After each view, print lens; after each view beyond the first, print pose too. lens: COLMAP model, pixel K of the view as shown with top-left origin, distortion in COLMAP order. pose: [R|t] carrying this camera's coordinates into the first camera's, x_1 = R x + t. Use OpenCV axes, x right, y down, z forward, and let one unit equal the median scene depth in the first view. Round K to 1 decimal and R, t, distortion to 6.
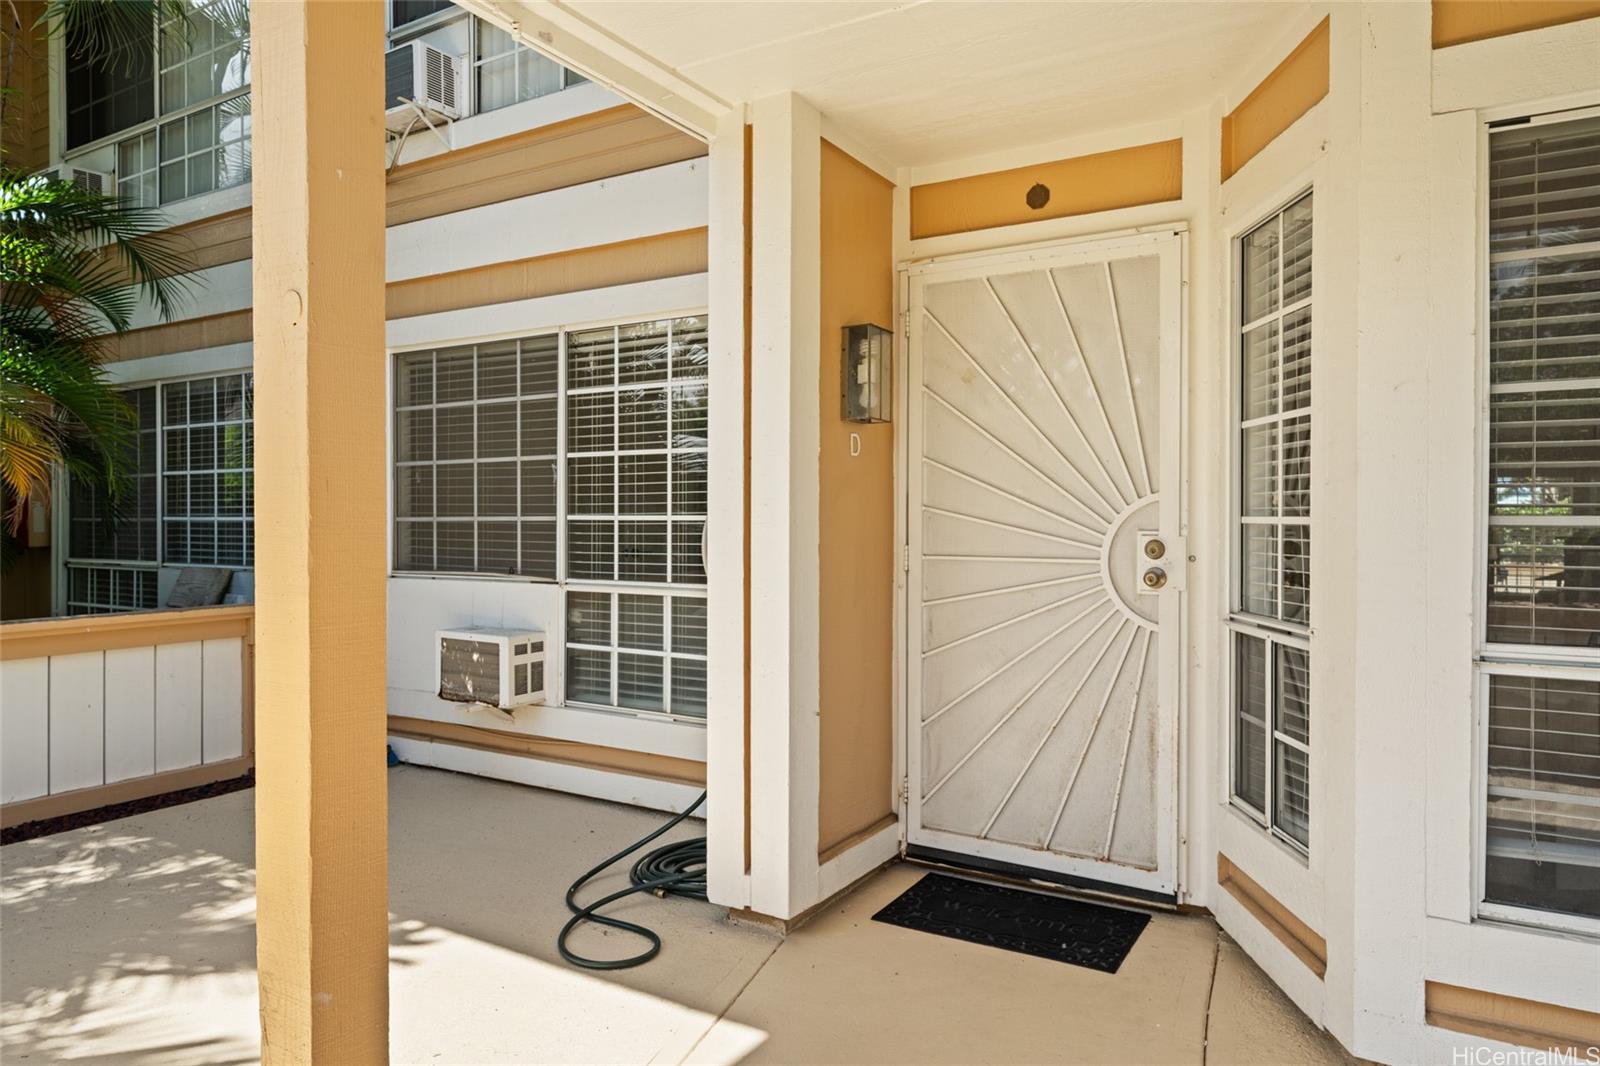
lens RADIAL K [[1018.7, 0, 800.0], [0, 1018.7, 533.0], [0, 0, 1]] dist [0.003136, 0.000666]
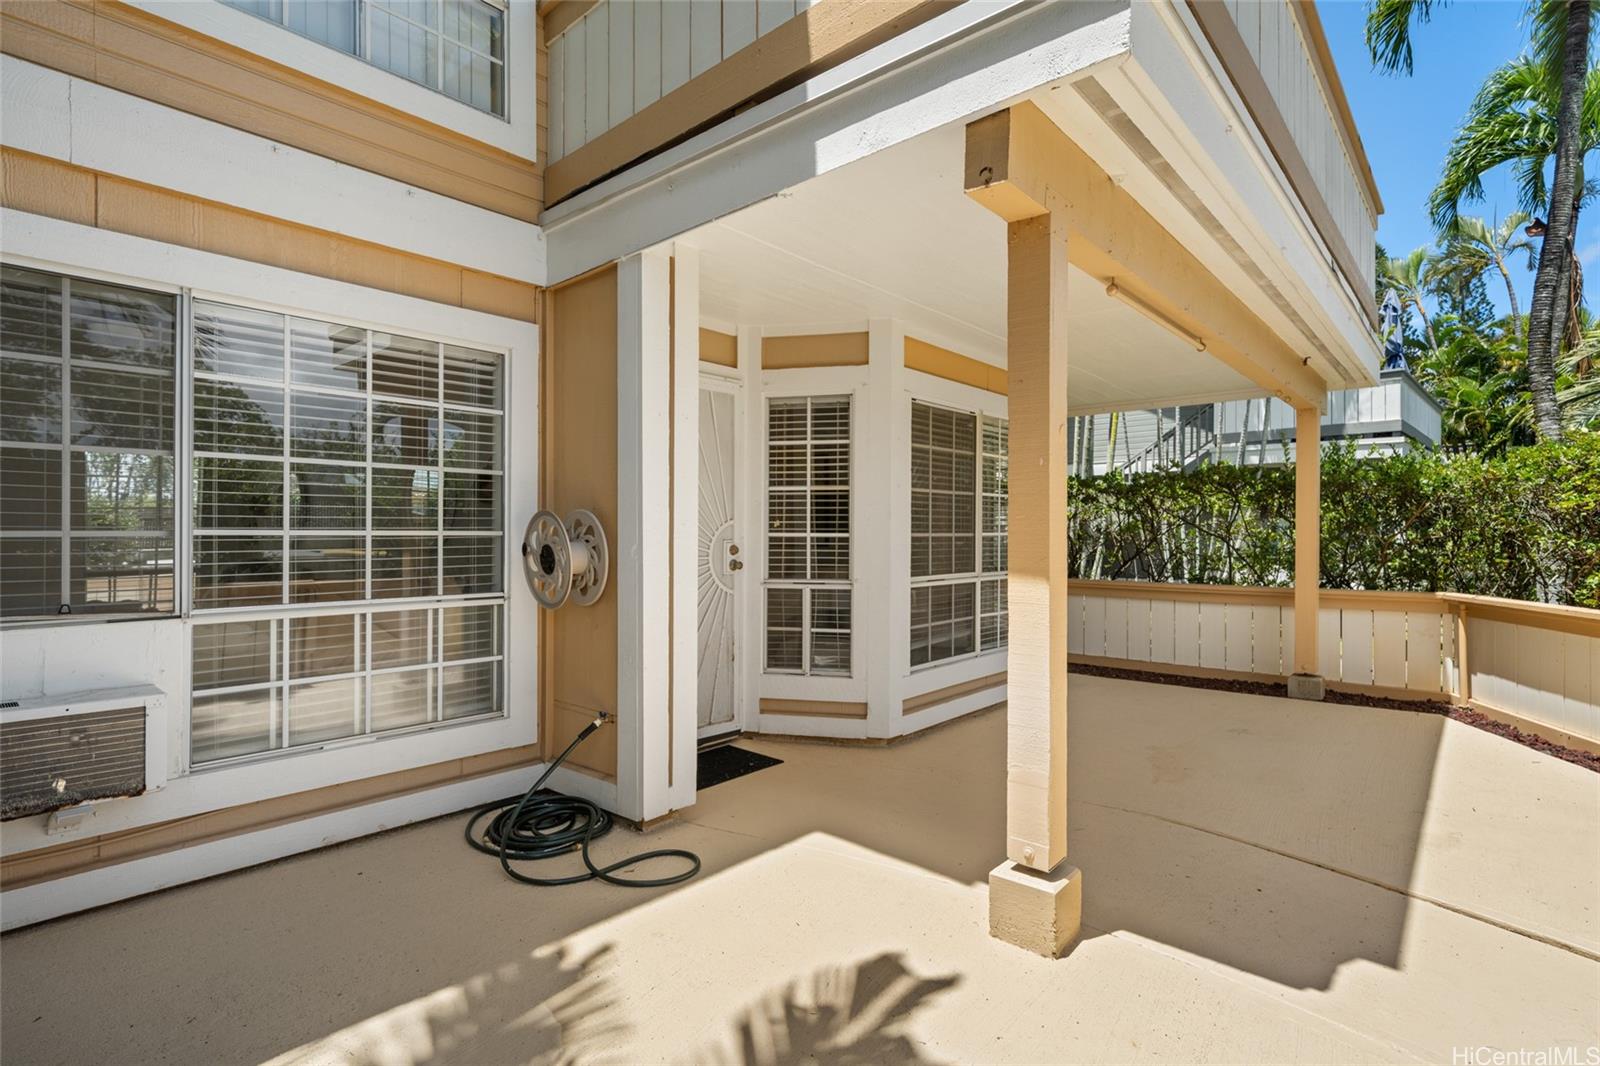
lens RADIAL K [[793.2, 0, 800.0], [0, 793.2, 533.0], [0, 0, 1]] dist [-0.000557, 0.000003]
pose [[0.176357, -0.000215, 0.984326, -0.982978], [0.012139, 0.999924, -0.001956, -0.010033], [-0.984252, 0.012294, 0.176346, 0.562595]]
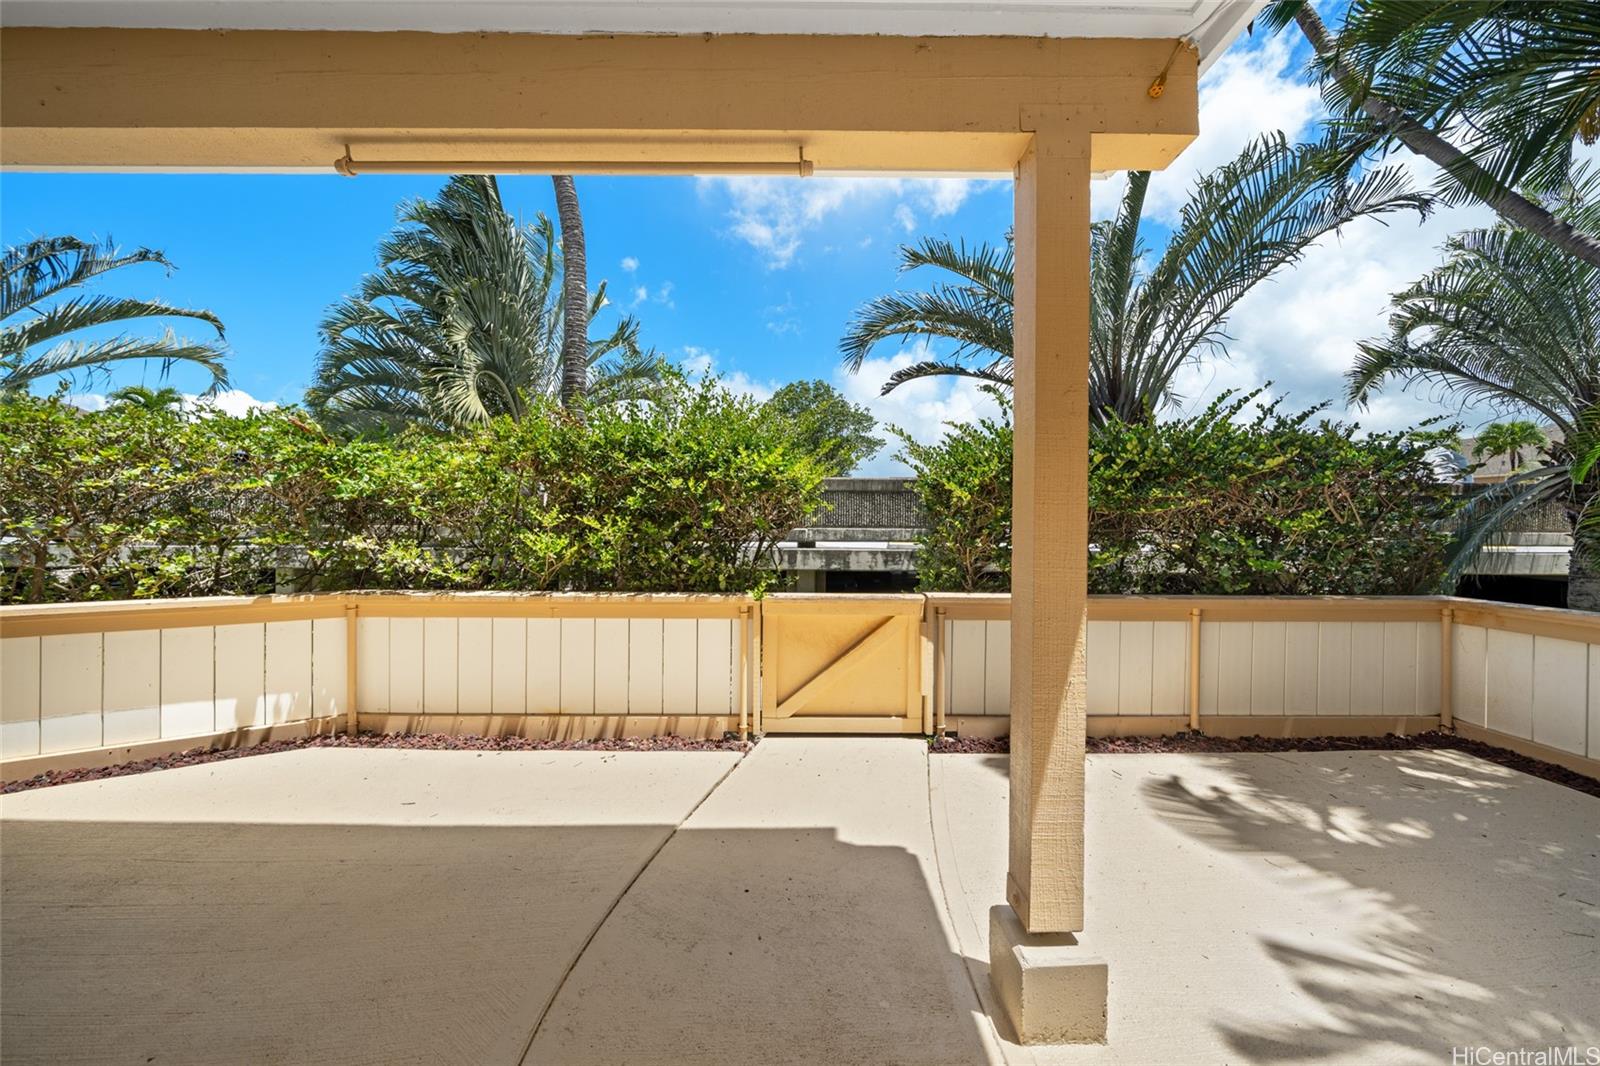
lens RADIAL K [[526.2, 0, 800.0], [0, 526.2, 533.0], [0, 0, 1]] dist [-0.000168, 0.000005]
pose [[-0.853772, -0.001946, -0.520644, 0.157082], [-0.012100, 0.999797, 0.016105, -0.005734], [0.520507, 0.020050, -0.853622, 0.709643]]
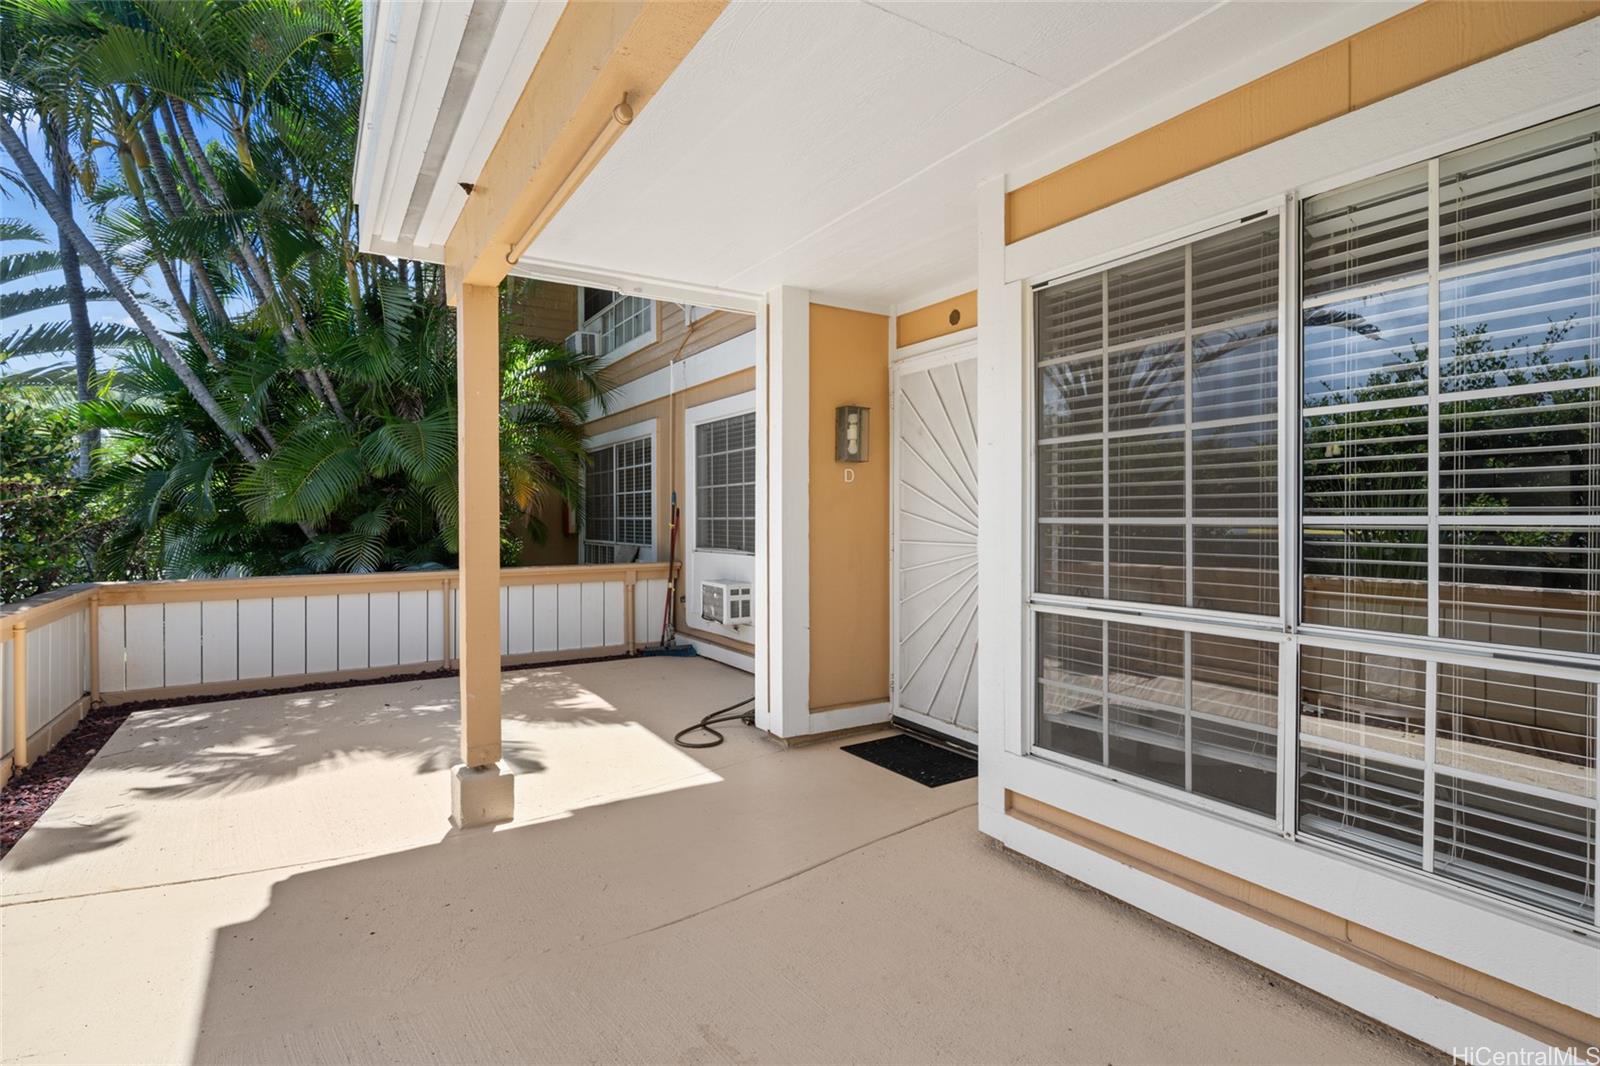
lens RADIAL K [[792.2, 0, 800.0], [0, 792.2, 533.0], [0, 0, 1]] dist [0.001265, 0.000083]
pose [[0.888167, 0.006361, -0.459478, 0.589775], [-0.002815, 0.999961, 0.008403, -0.000851], [0.459513, -0.006170, 0.888150, -0.218591]]
